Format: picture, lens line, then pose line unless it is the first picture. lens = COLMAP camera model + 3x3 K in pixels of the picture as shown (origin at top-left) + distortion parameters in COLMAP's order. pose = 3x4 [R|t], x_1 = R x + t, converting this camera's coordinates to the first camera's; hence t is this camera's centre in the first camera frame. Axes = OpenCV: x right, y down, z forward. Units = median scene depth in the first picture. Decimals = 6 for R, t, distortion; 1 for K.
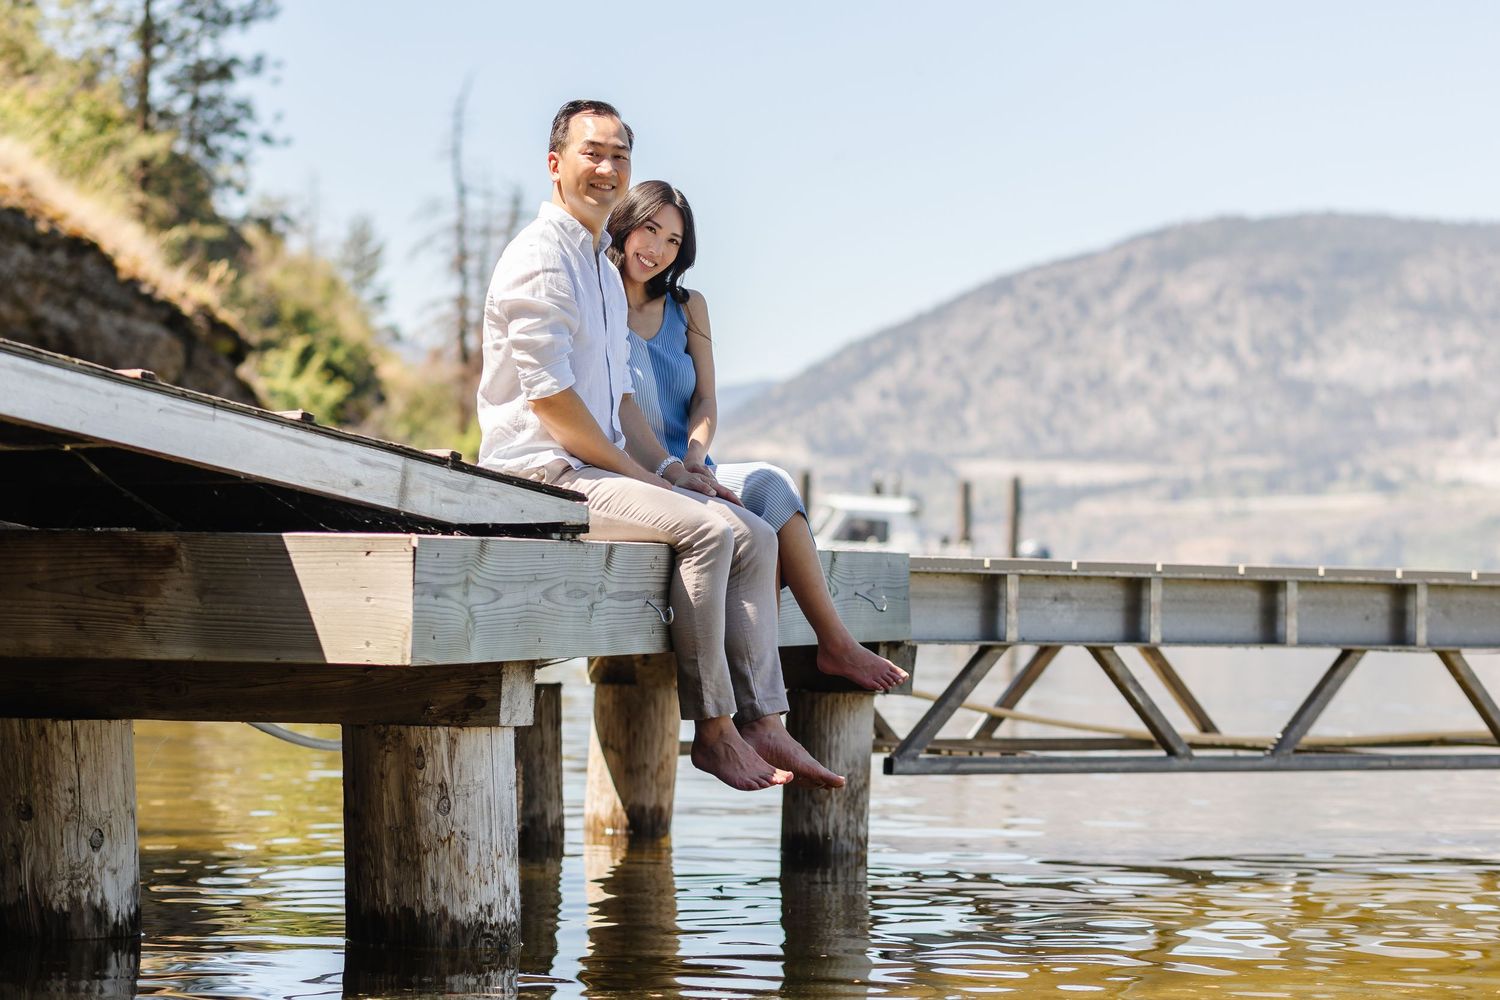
lens RADIAL K [[3841.2, 0, 720.4], [0, 3841.2, 538.0], [0, 0, 1]] dist [-0.024427, 1.269773]
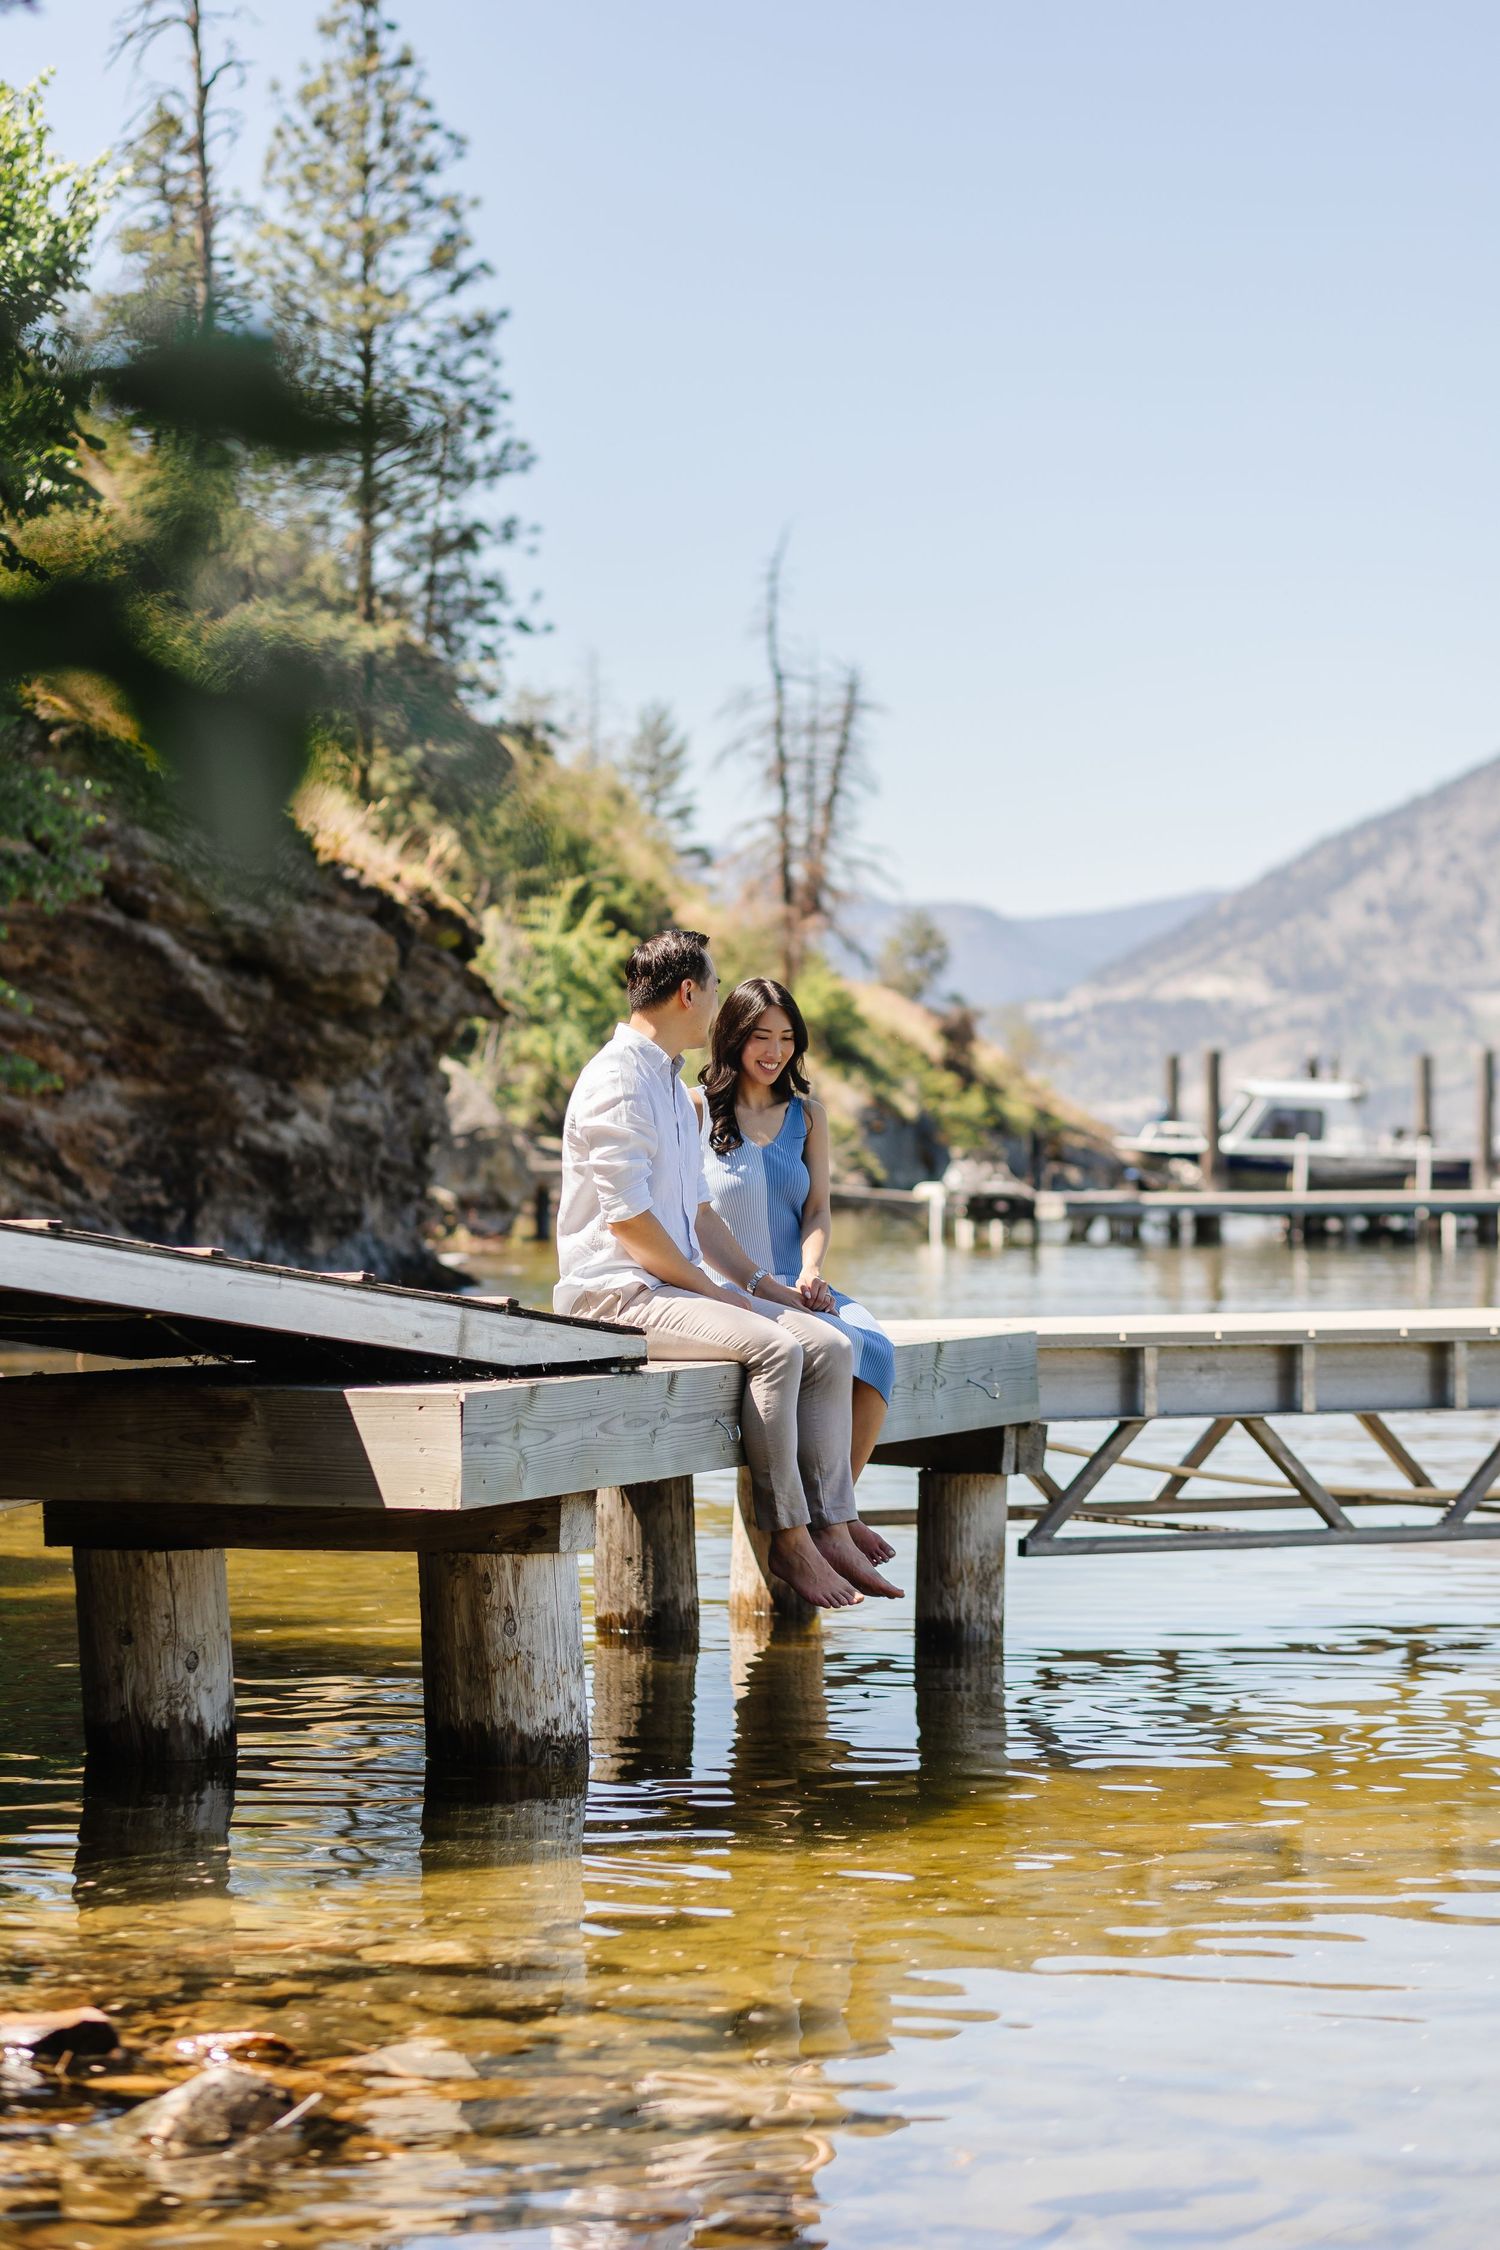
lens RADIAL K [[5761.8, 0, 750.0], [0, 5761.8, 1125.0], [0, 0, 1]] dist [-0.024427, 1.269773]
pose [[0.994867, -0.018041, -0.099572, 0.119778], [0.020333, 0.999550, 0.022058, -0.079642], [0.099129, -0.023969, 0.994786, -0.448212]]
